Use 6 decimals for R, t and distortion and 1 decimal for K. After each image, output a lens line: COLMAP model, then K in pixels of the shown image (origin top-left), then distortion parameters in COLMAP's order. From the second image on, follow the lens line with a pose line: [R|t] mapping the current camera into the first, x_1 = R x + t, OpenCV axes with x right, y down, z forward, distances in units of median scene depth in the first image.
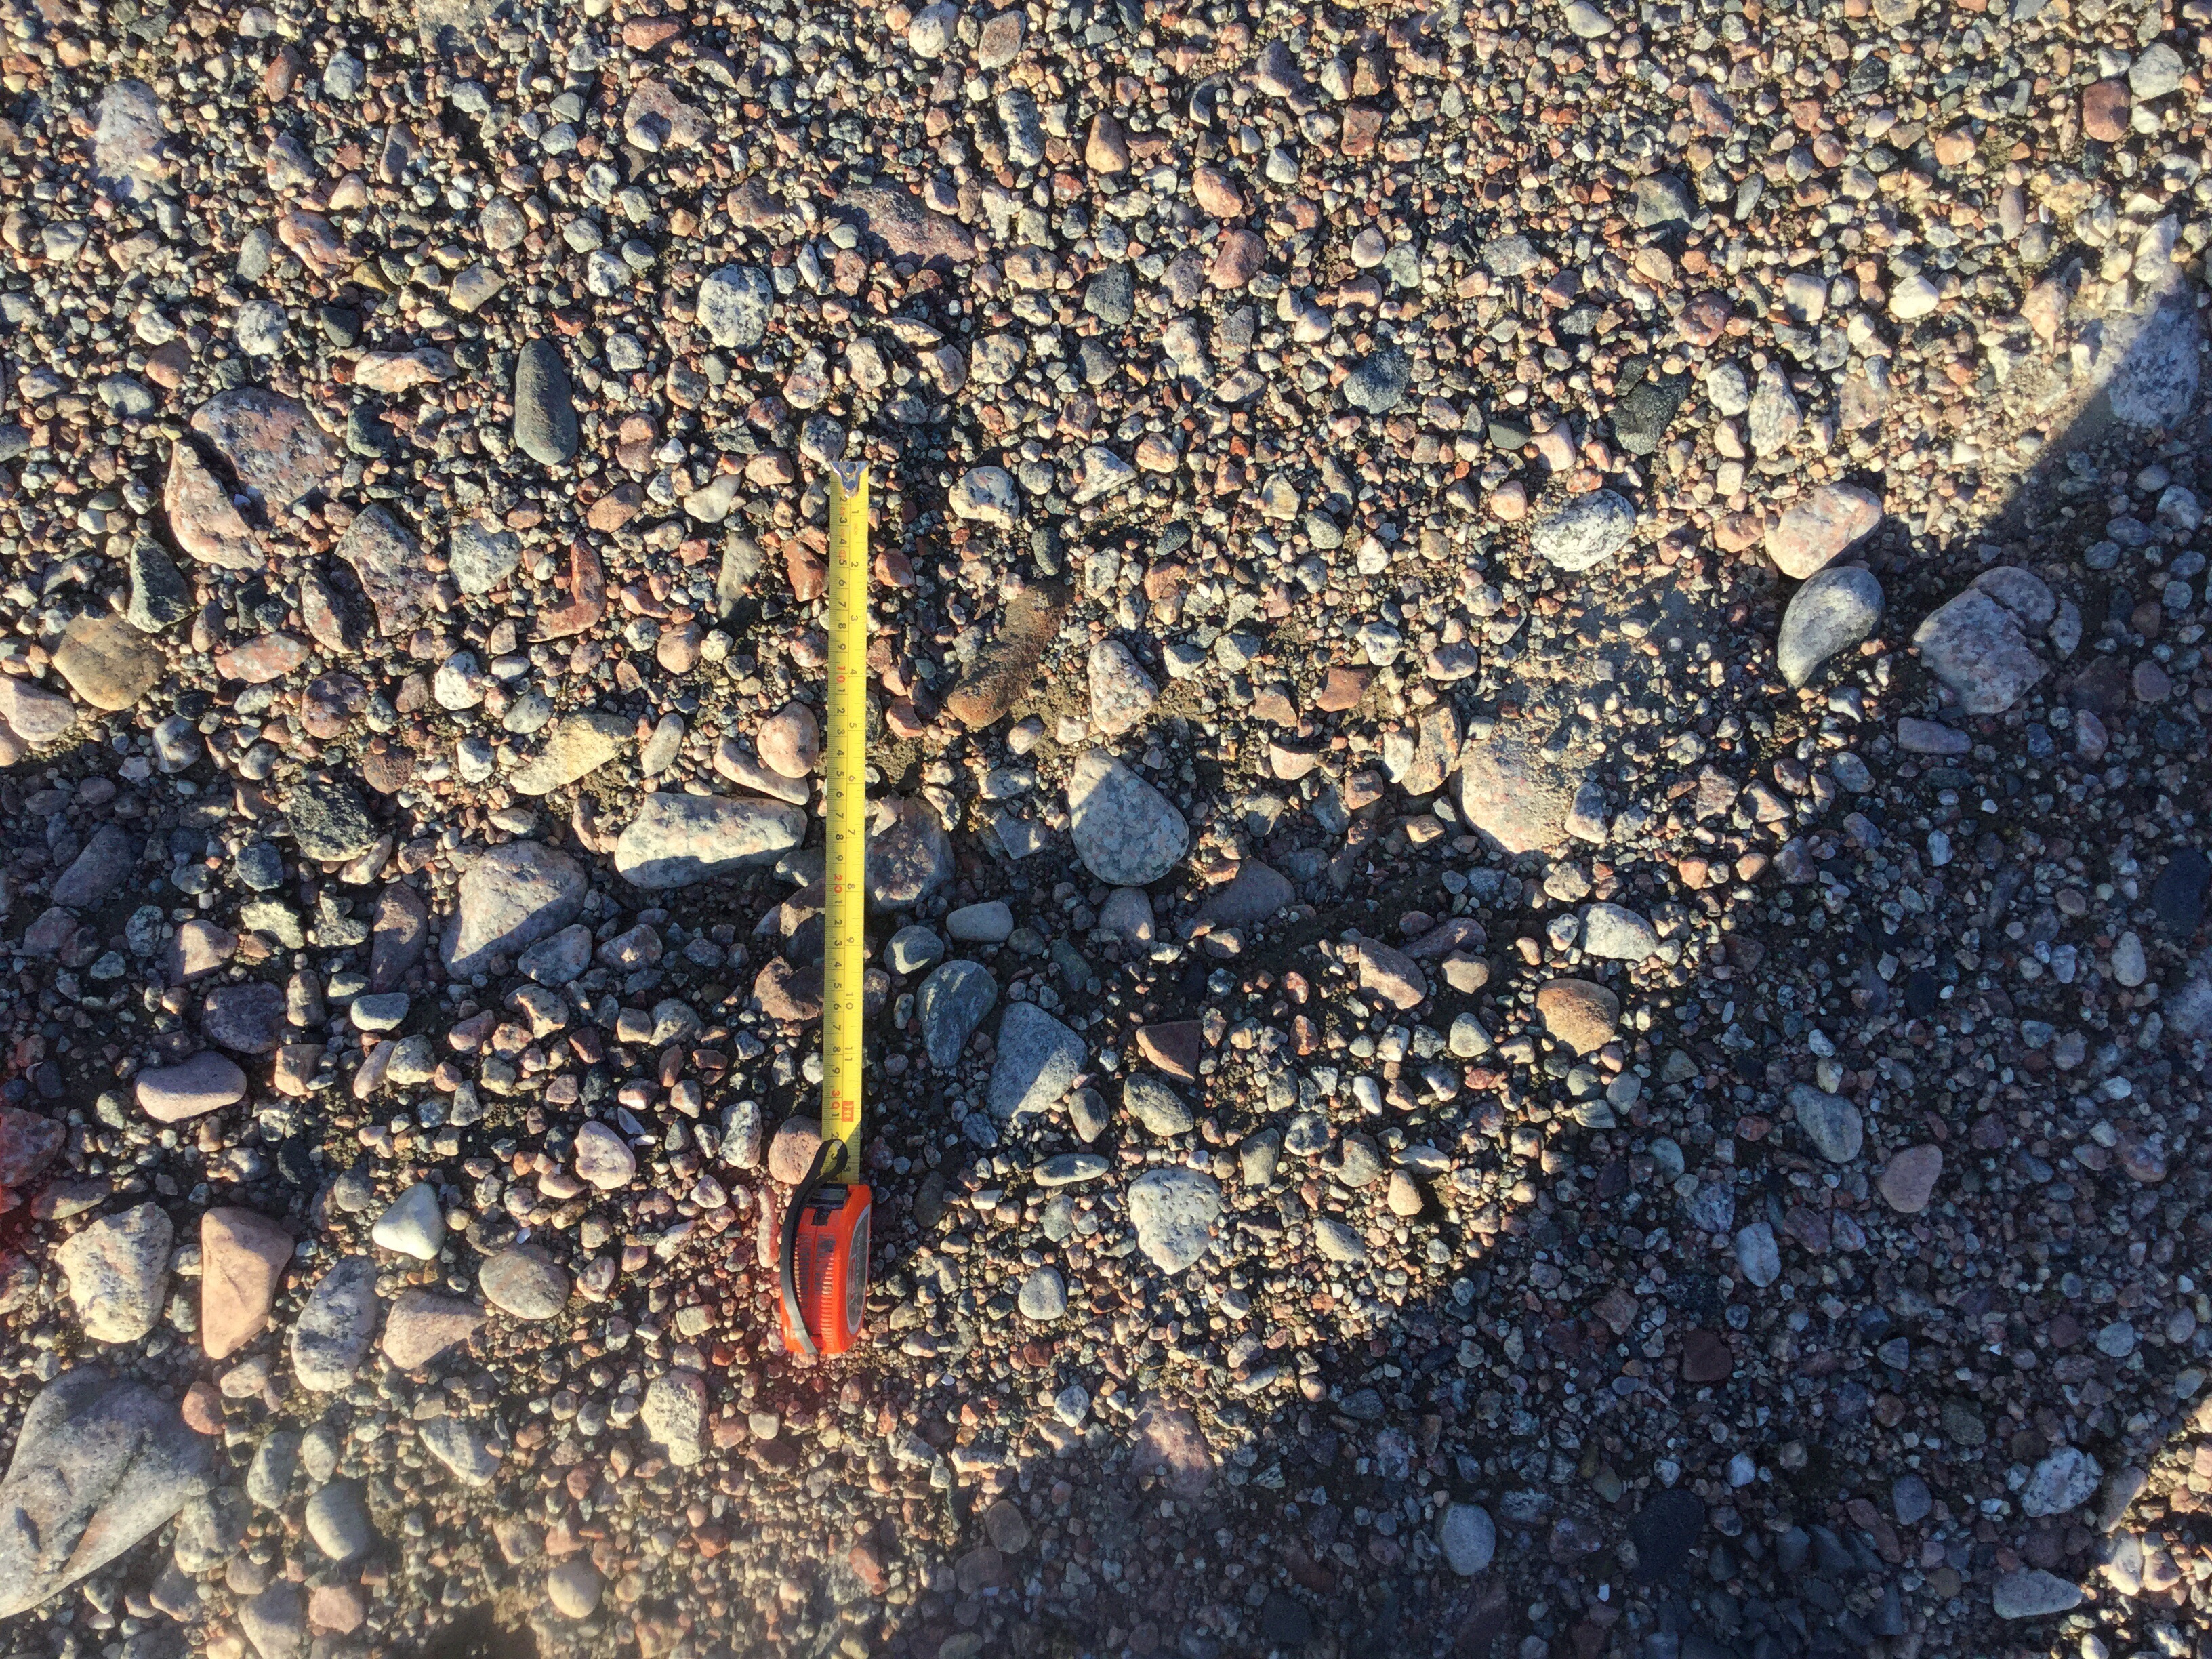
lens RADIAL K [[1990.5, 0, 1106.0], [0, 1990.5, 829.5], [0, 0, 1]] dist [0.135549, -0.299225]
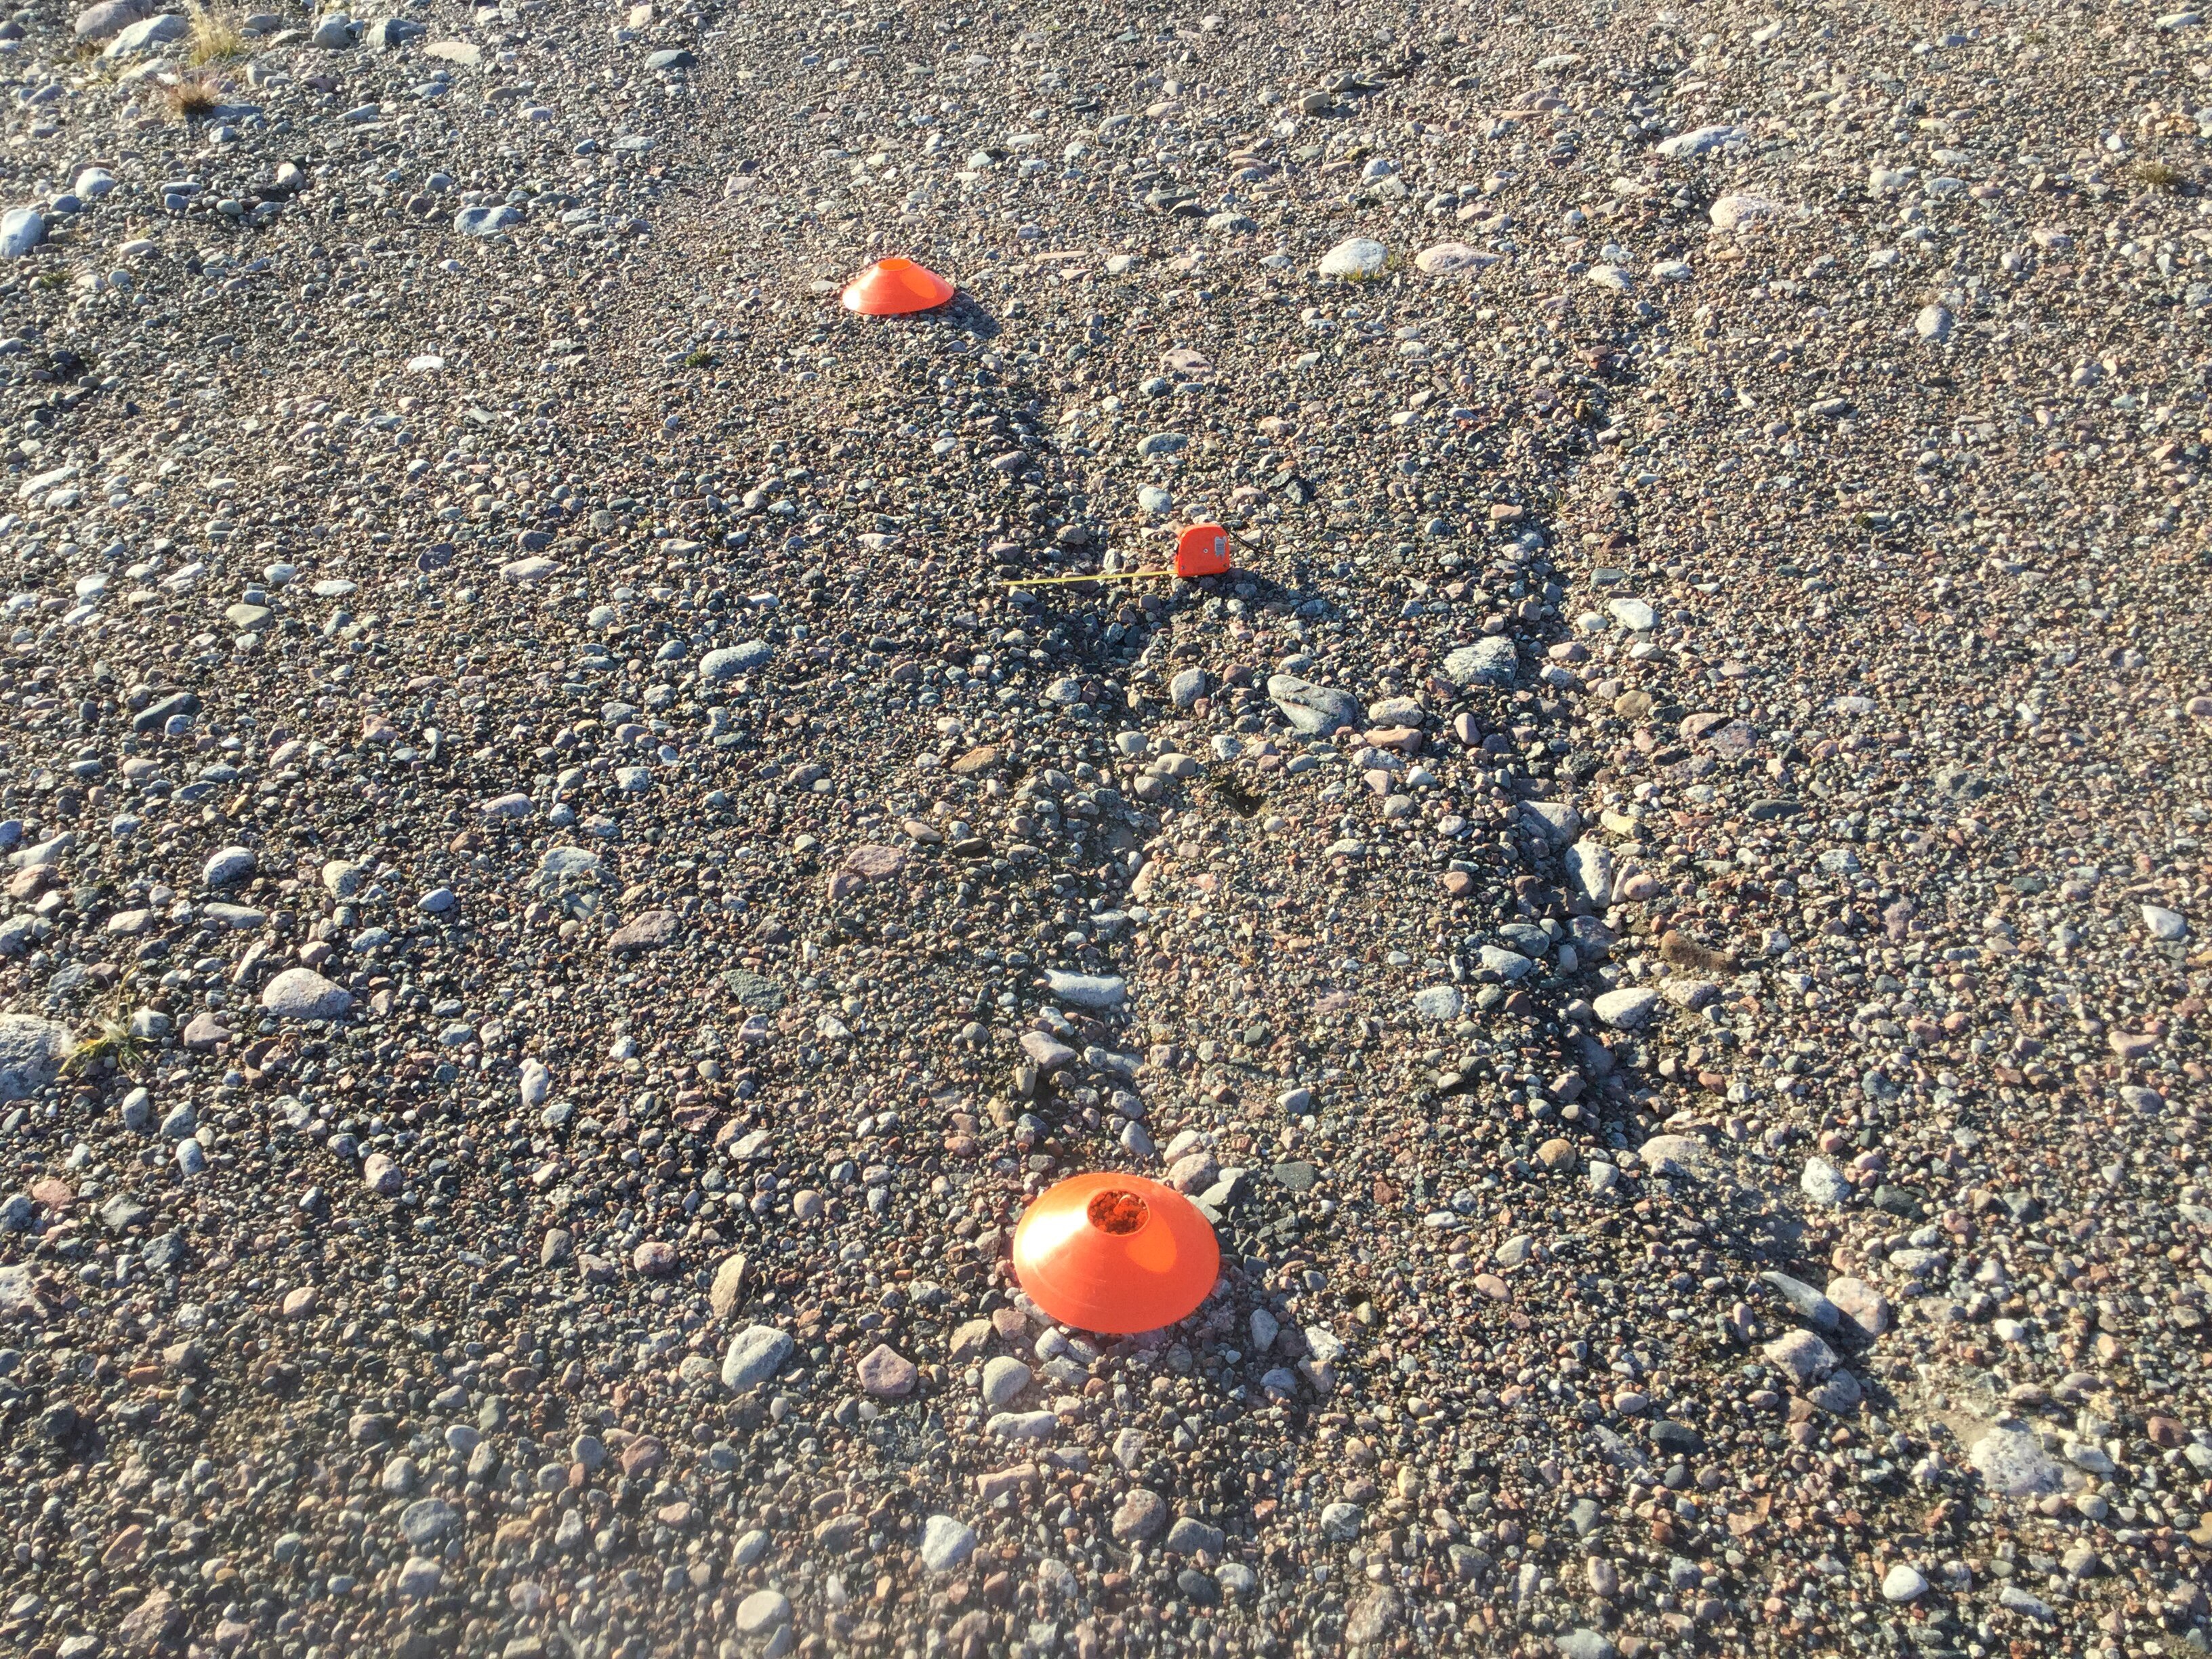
lens RADIAL K [[1990.5, 0, 1106.0], [0, 1990.5, 829.5], [0, 0, 1]] dist [0.135549, -0.299225]
pose [[-0.063353, 0.600005, -0.797484, 1.678429], [-0.992440, 0.046292, 0.113670, 0.300008], [0.105120, 0.798656, 0.592536, -0.454761]]
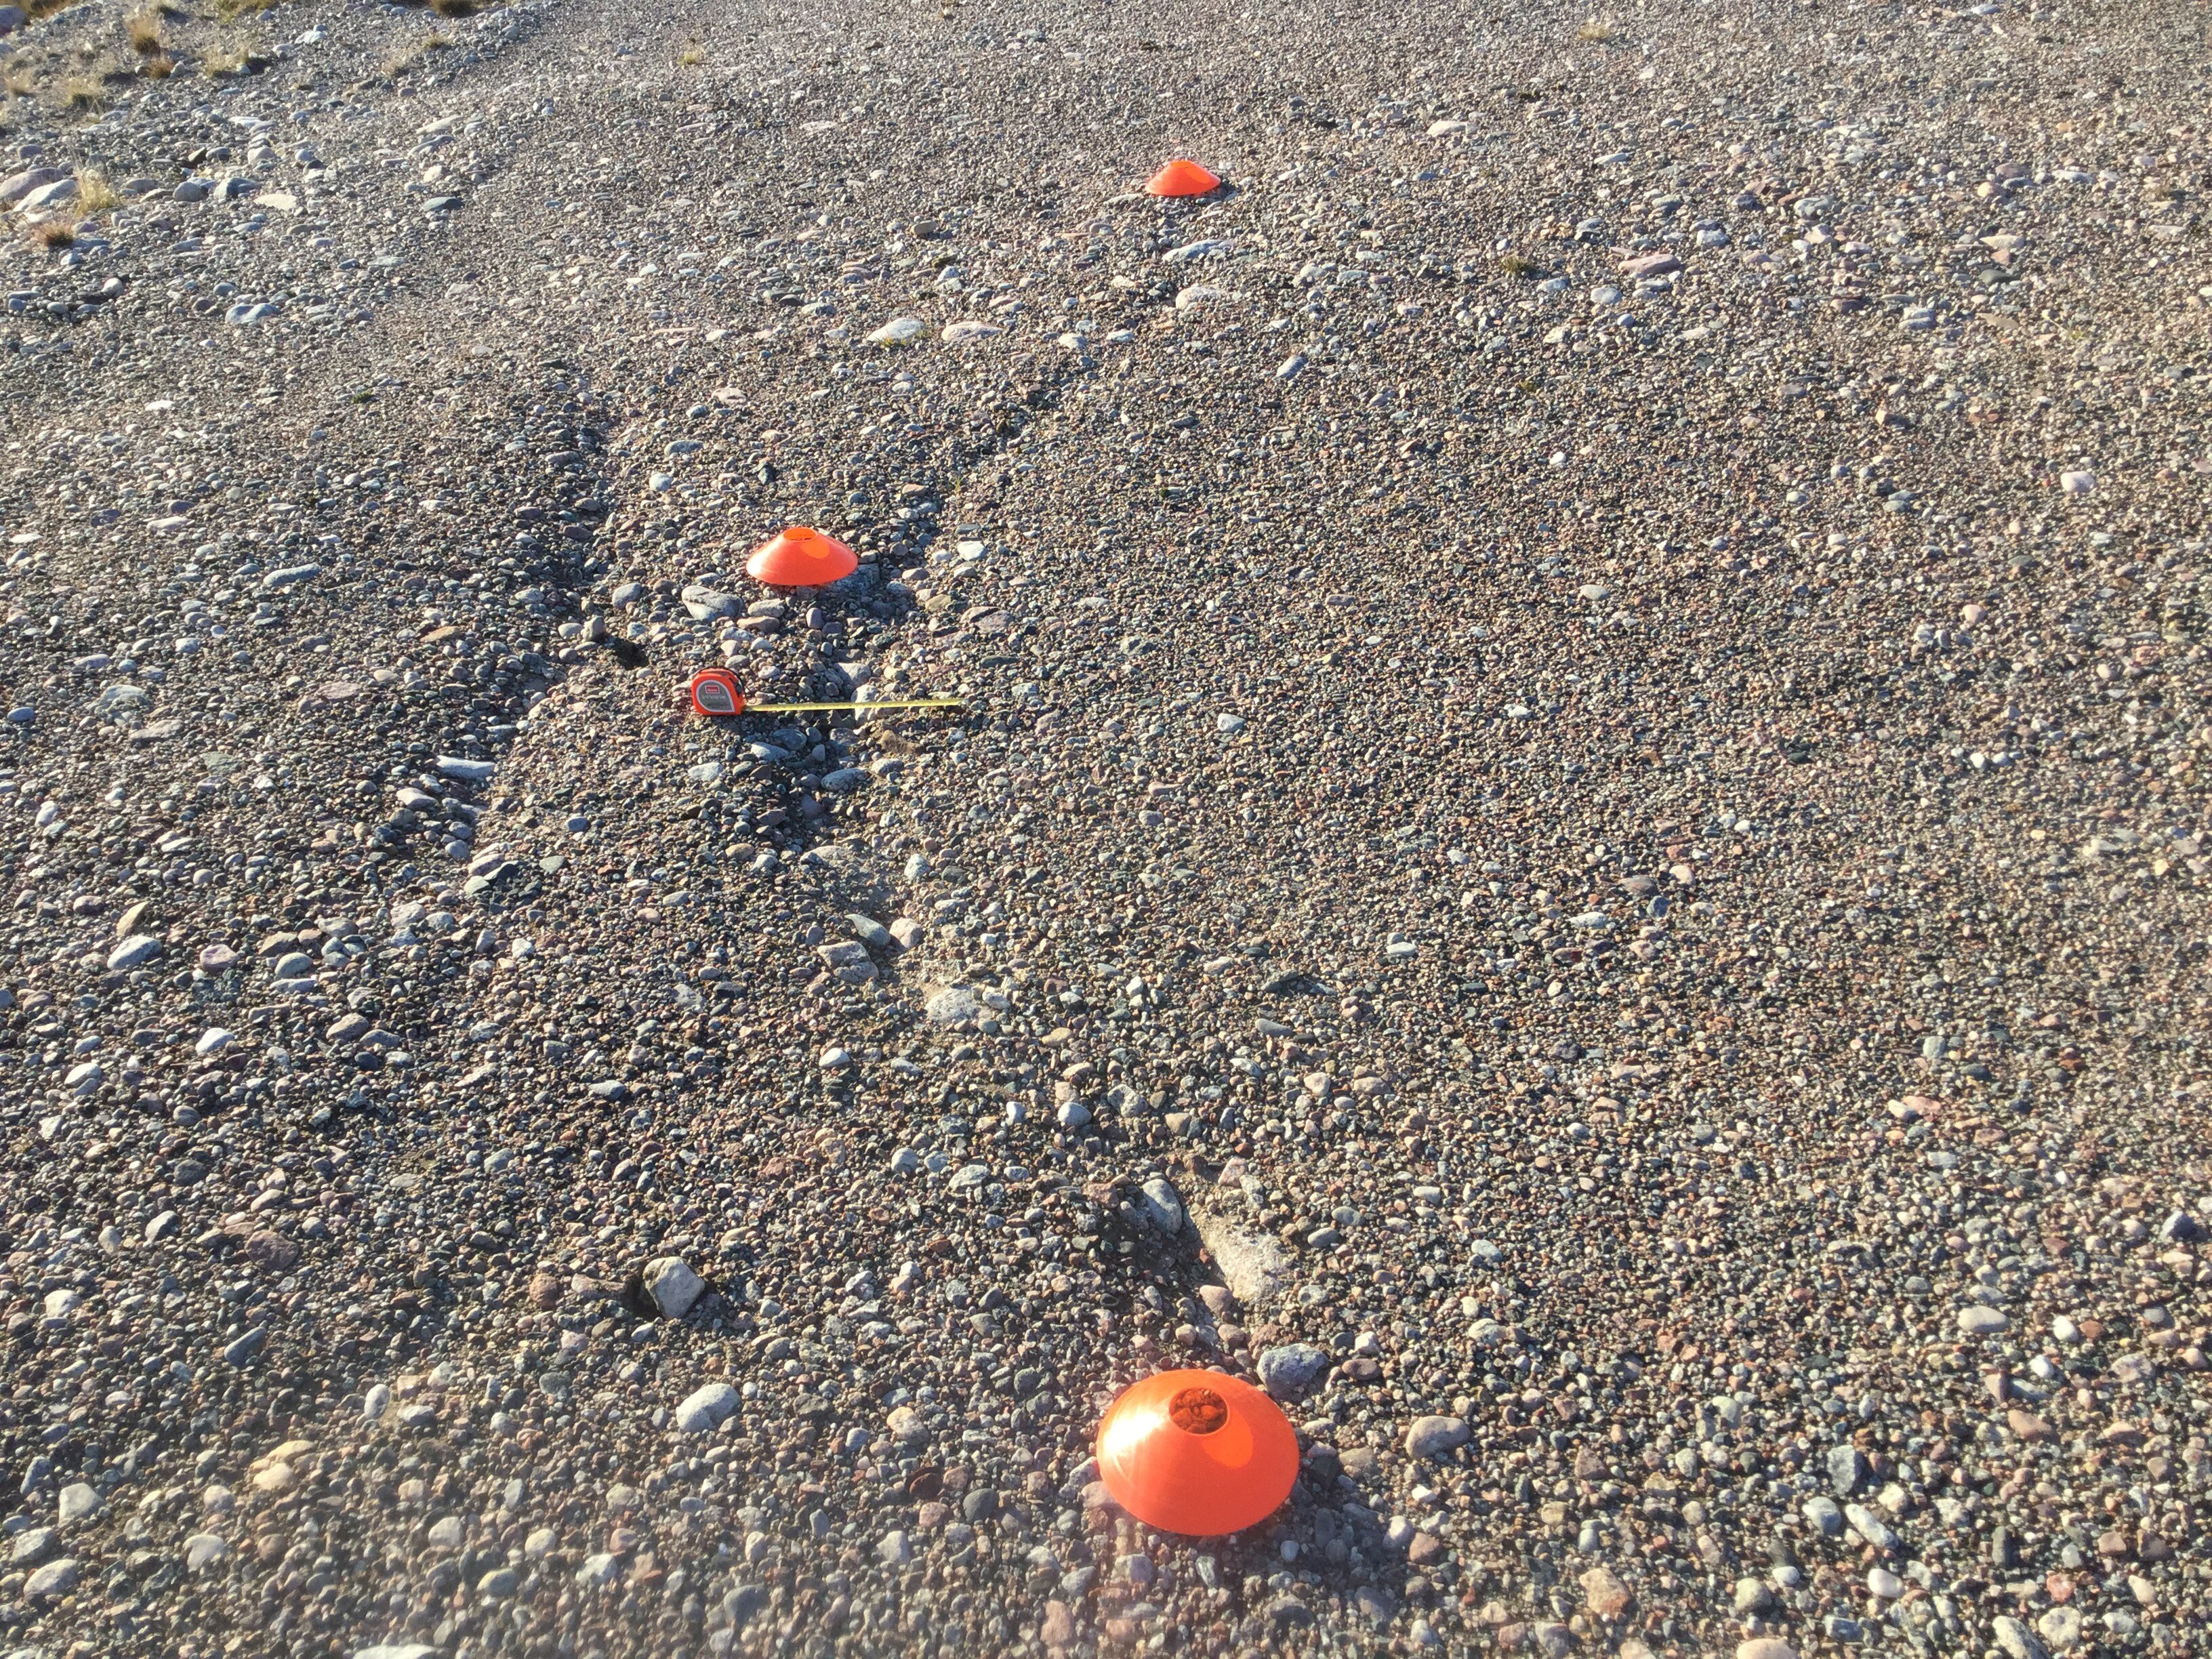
lens RADIAL K [[1990.9, 0, 1106.0], [0, 1990.9, 829.5], [0, 0, 1]] dist [0.103376, -0.223306]
pose [[-0.085163, 0.513443, -0.853887, 2.627368], [-0.990064, 0.052635, 0.130395, -0.799348], [0.111894, 0.856508, 0.503859, -0.369670]]
